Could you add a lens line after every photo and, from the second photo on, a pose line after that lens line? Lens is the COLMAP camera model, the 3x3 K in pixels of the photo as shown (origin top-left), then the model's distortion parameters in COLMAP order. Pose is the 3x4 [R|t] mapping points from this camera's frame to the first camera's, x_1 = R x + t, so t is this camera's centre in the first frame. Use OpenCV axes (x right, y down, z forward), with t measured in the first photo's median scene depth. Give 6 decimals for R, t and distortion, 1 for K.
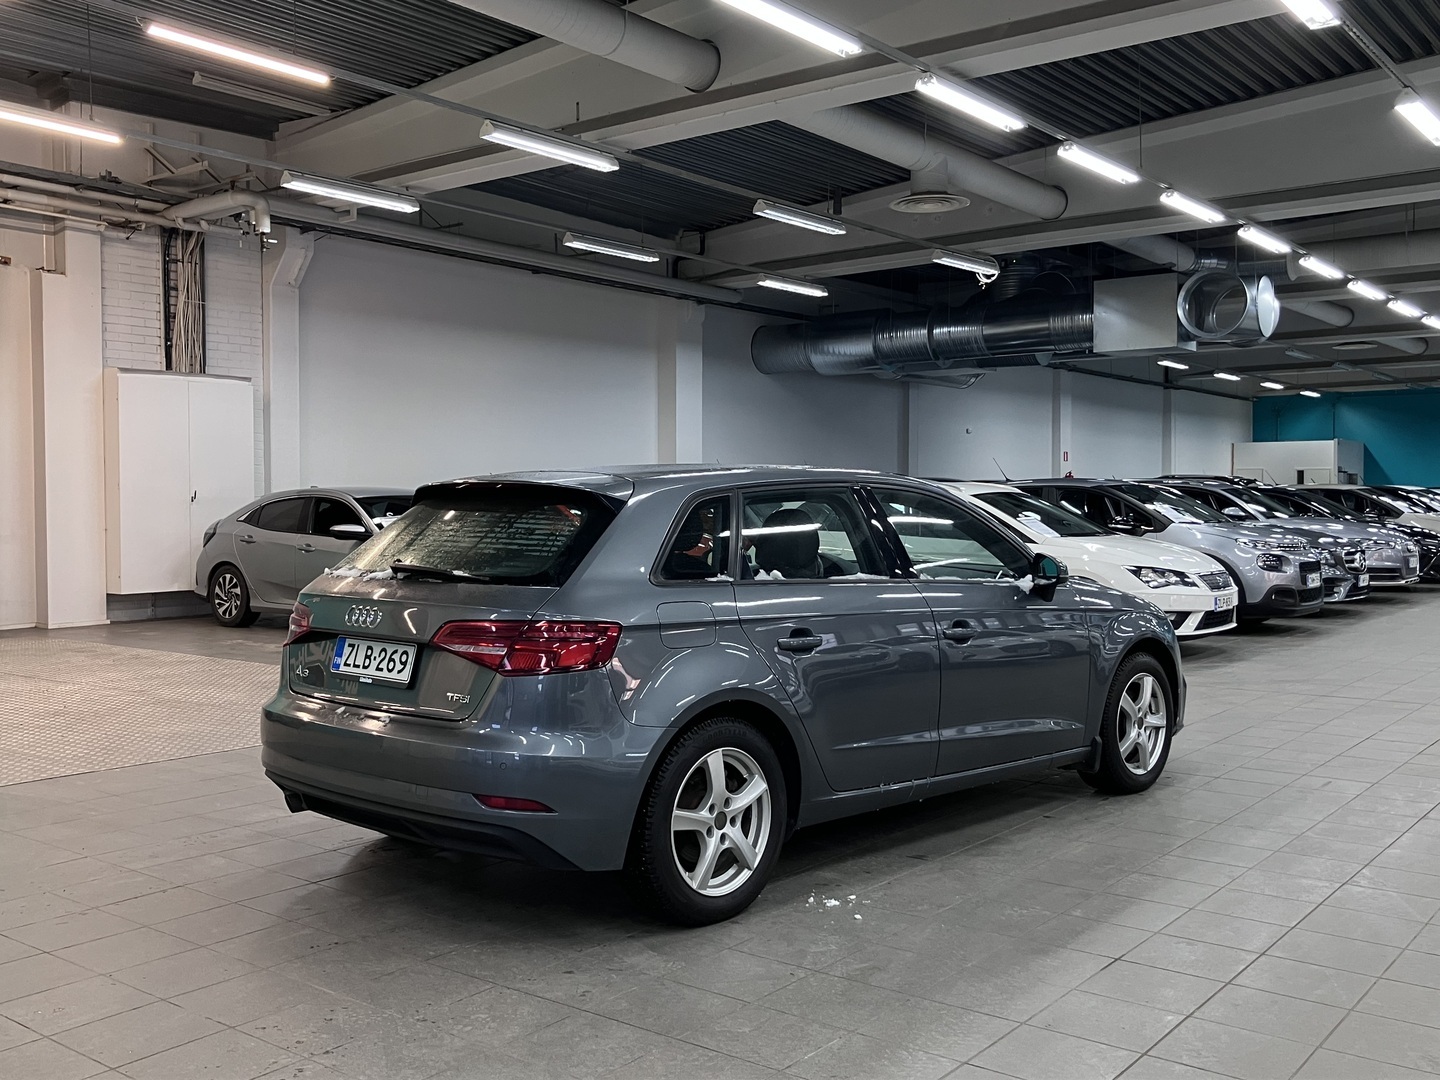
lens RADIAL K [[1392.7, 0, 719.6], [0, 1392.7, 540.1], [0, 0, 1]] dist [0.001136, 0.000000]
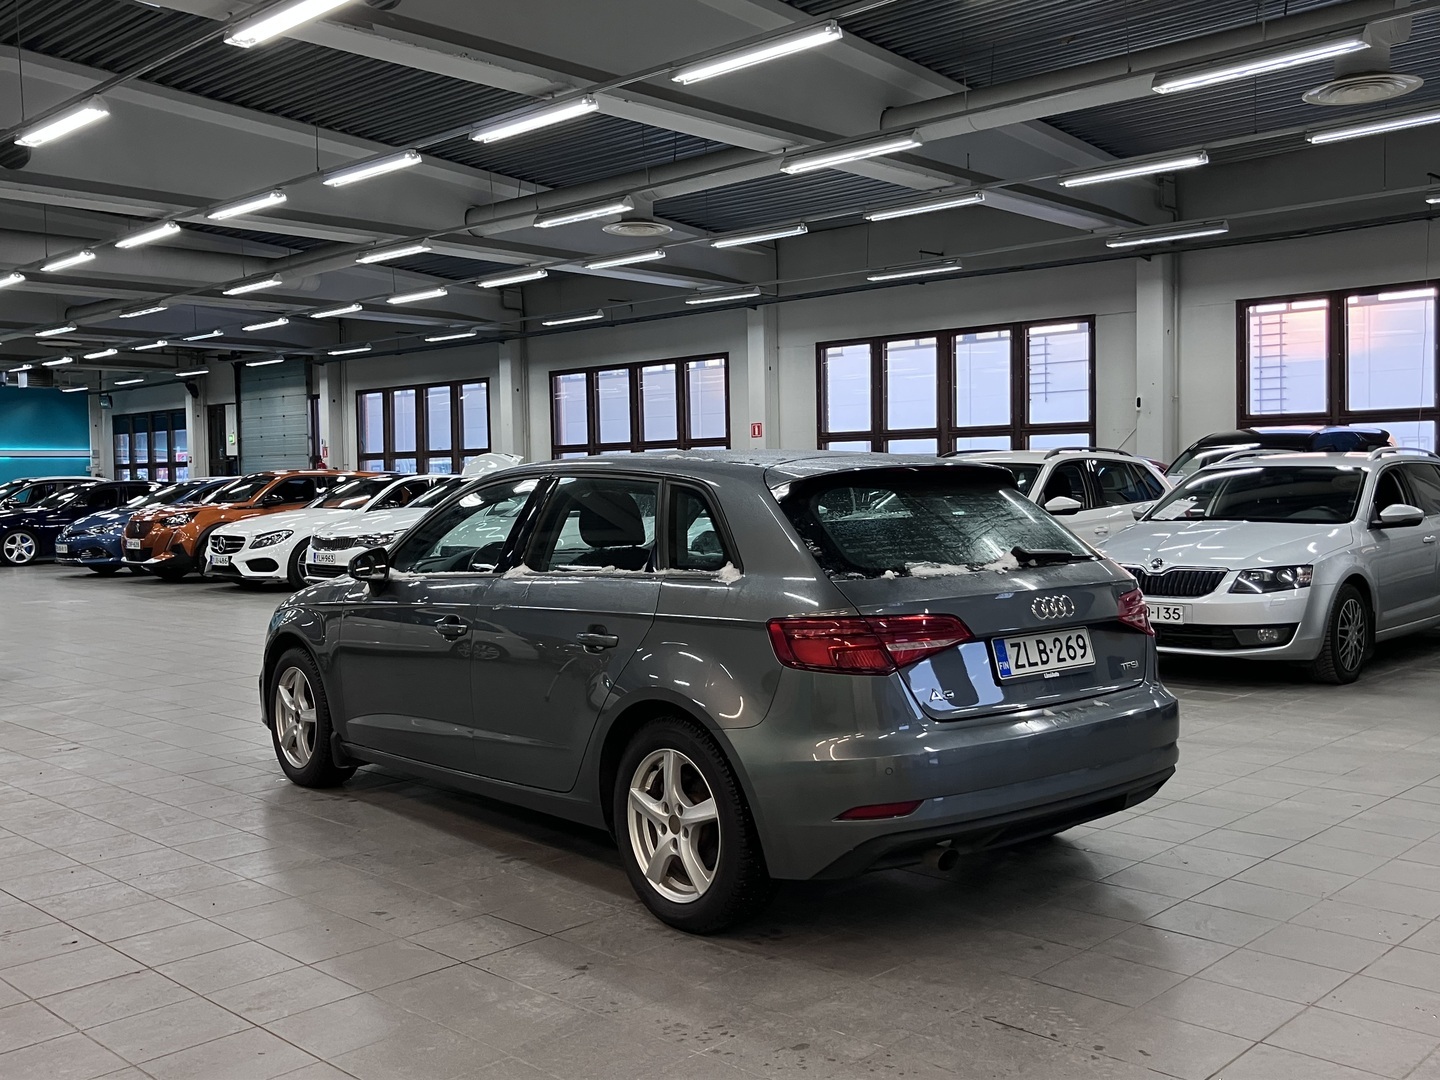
lens RADIAL K [[1392.7, 0, 720.0], [0, 1392.7, 541.2], [0, 0, 1]] dist [0.001136, 0.000000]
pose [[0.089330, -0.040317, 0.995186, -1.208343], [0.035500, 0.998674, 0.037271, -0.032466], [-0.995369, 0.032000, 0.090643, 1.139265]]
